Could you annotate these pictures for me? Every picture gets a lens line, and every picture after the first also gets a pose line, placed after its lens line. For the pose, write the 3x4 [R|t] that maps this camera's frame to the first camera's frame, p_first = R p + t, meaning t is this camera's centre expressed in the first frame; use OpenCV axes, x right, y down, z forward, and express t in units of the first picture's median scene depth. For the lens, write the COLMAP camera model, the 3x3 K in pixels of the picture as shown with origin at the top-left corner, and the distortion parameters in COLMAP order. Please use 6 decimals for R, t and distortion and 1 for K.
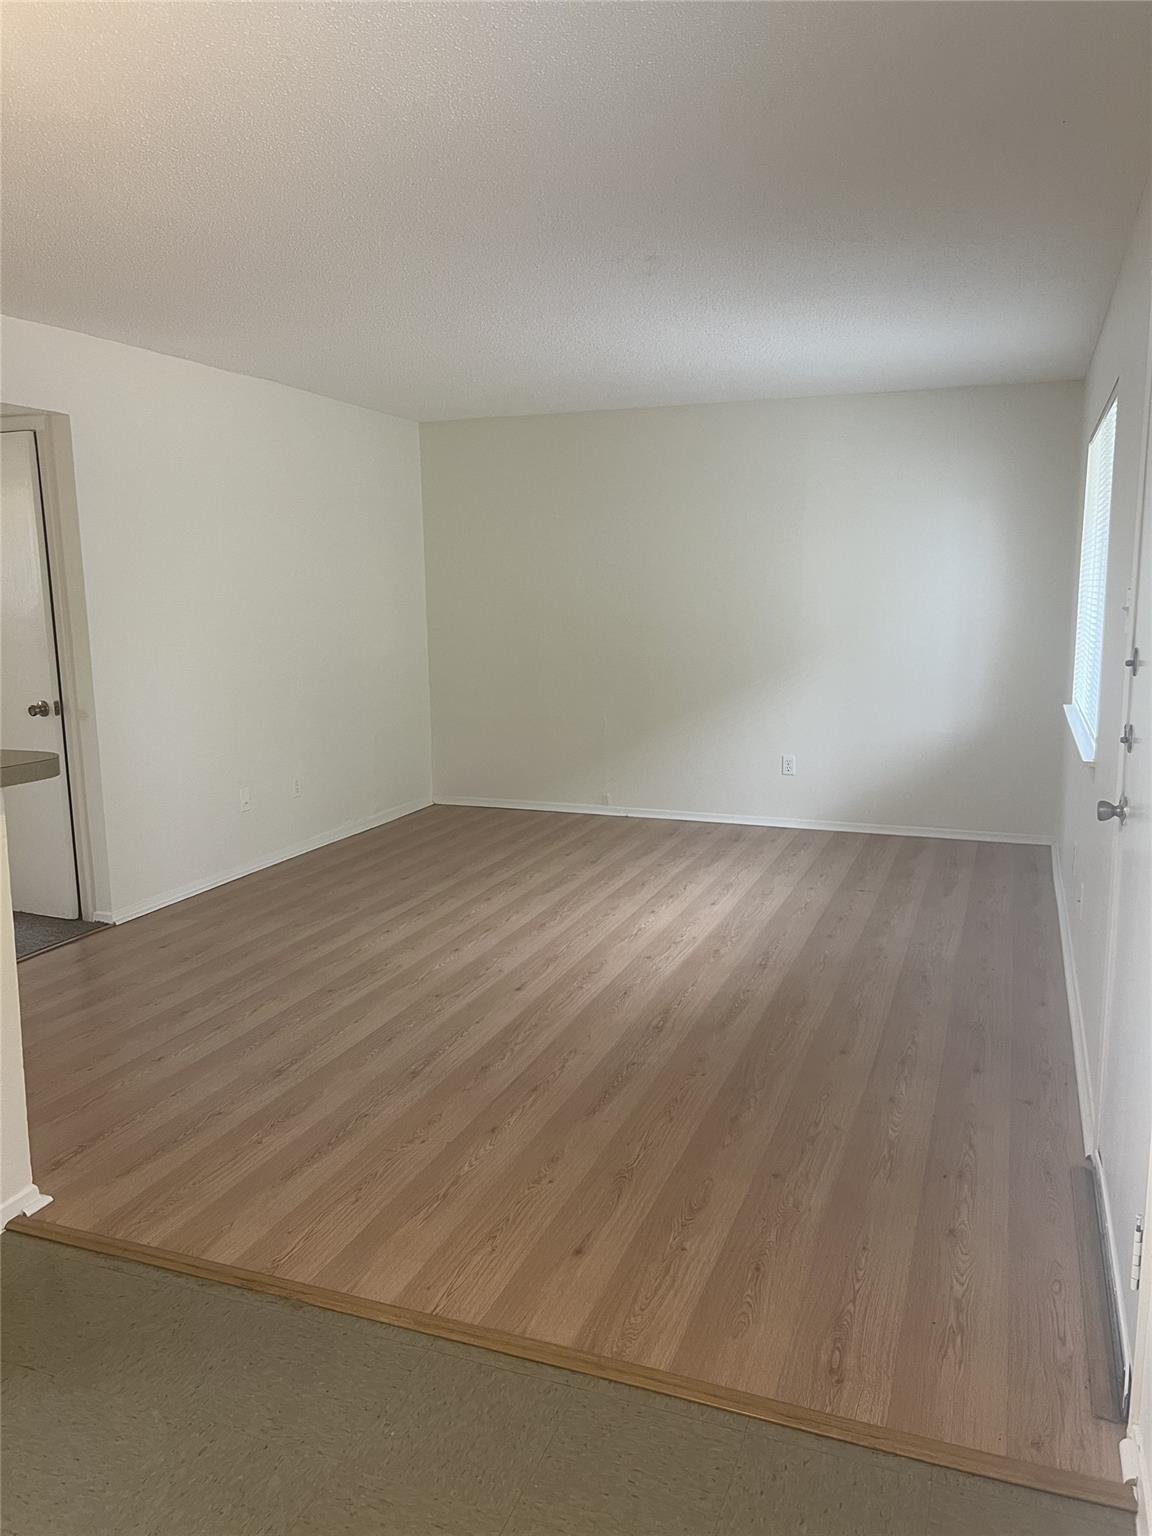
lens RADIAL K [[1149.7, 0, 575.3], [0, 1149.7, 769.6], [0, 0, 1]] dist [0.013403, 0.001696]
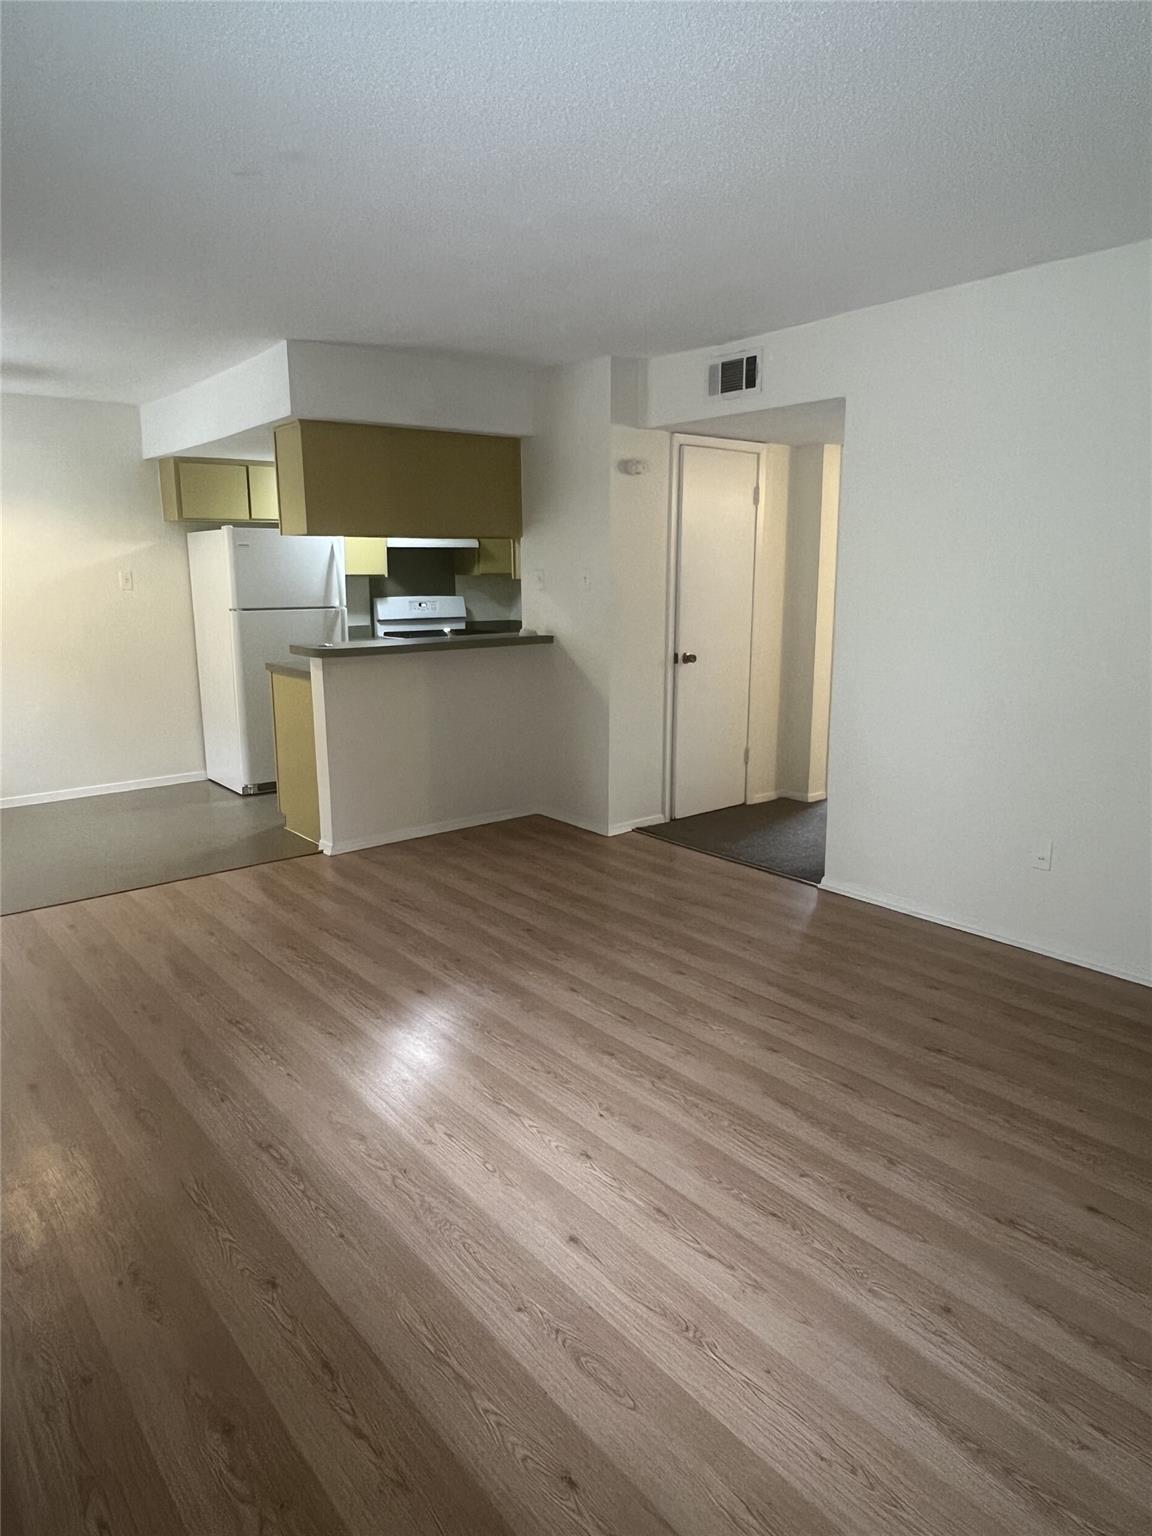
lens RADIAL K [[981.9, 0, 574.7], [0, 981.9, 765.6], [0, 0, 1]] dist [-0.000933, -0.000406]
pose [[-0.502767, 0.190103, -0.843259, 0.443948], [-0.125418, 0.949154, 0.288752, -0.198279], [0.855275, 0.250935, -0.453361, 1.173707]]
